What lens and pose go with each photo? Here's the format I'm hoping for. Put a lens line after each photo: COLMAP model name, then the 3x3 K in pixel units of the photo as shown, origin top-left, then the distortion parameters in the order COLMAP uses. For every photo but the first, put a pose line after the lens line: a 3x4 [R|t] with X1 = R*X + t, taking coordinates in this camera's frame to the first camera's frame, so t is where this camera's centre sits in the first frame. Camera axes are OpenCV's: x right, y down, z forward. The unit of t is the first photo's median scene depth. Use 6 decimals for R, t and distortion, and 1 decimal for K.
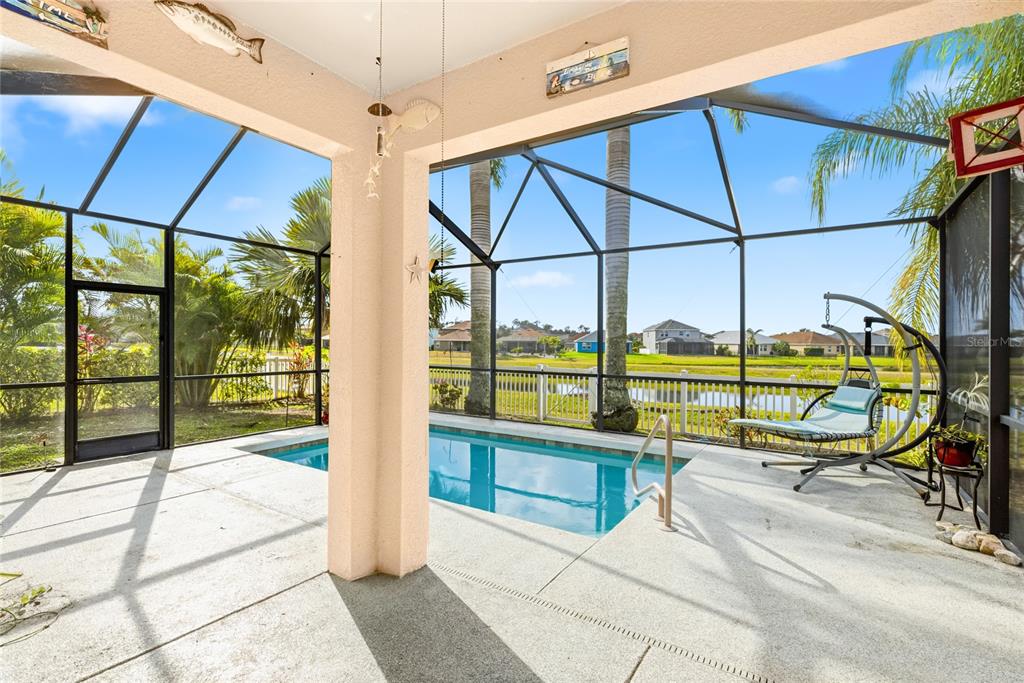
lens RADIAL K [[480.9, 0, 509.1], [0, 480.9, 344.0], [0, 0, 1]] dist [0.002073, -0.000174]
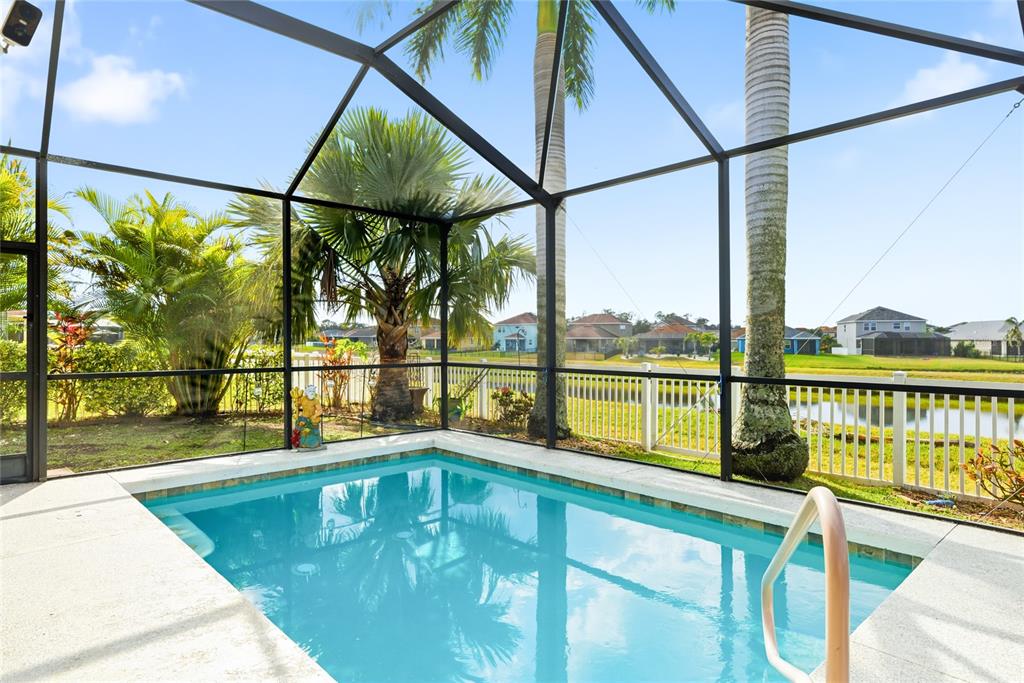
lens RADIAL K [[588.2, 0, 508.3], [0, 588.2, 336.5], [0, 0, 1]] dist [0.007546, -0.001866]
pose [[0.971428, -0.010020, -0.237121, 0.063178], [0.007004, 0.999884, -0.013559, 0.014844], [0.237229, 0.011511, 0.971385, 0.167341]]
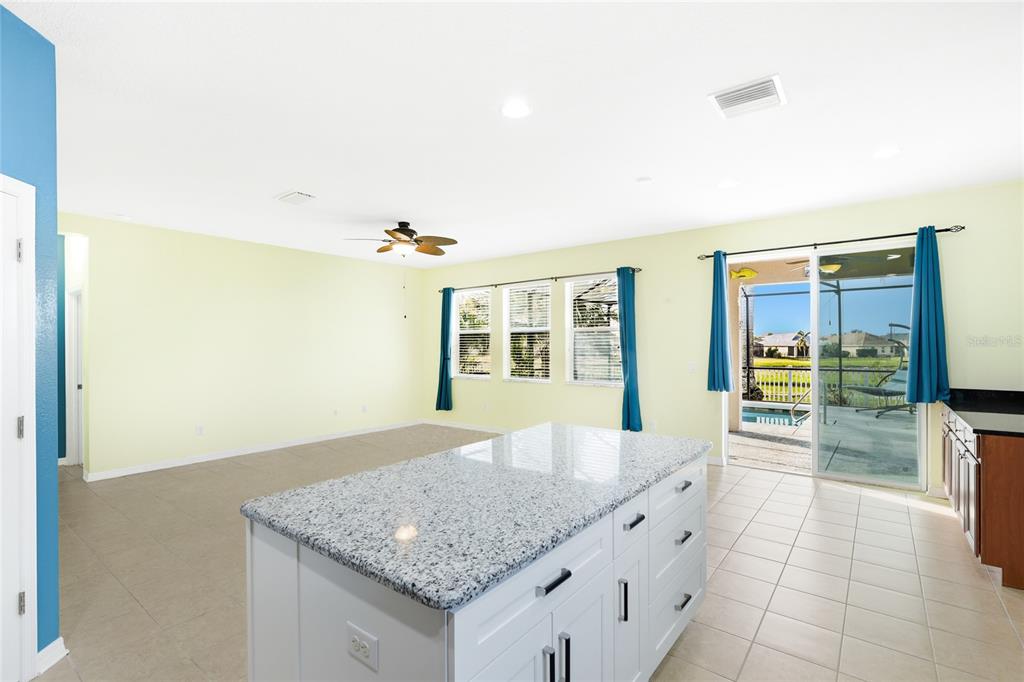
lens RADIAL K [[480.9, 0, 506.8], [0, 480.9, 347.4], [0, 0, 1]] dist [0.002073, -0.000174]
pose [[0.997110, -0.010708, -0.075216, -0.327852], [0.010578, 0.999942, -0.002139, -0.007045], [0.075235, 0.001337, 0.997165, -0.468997]]
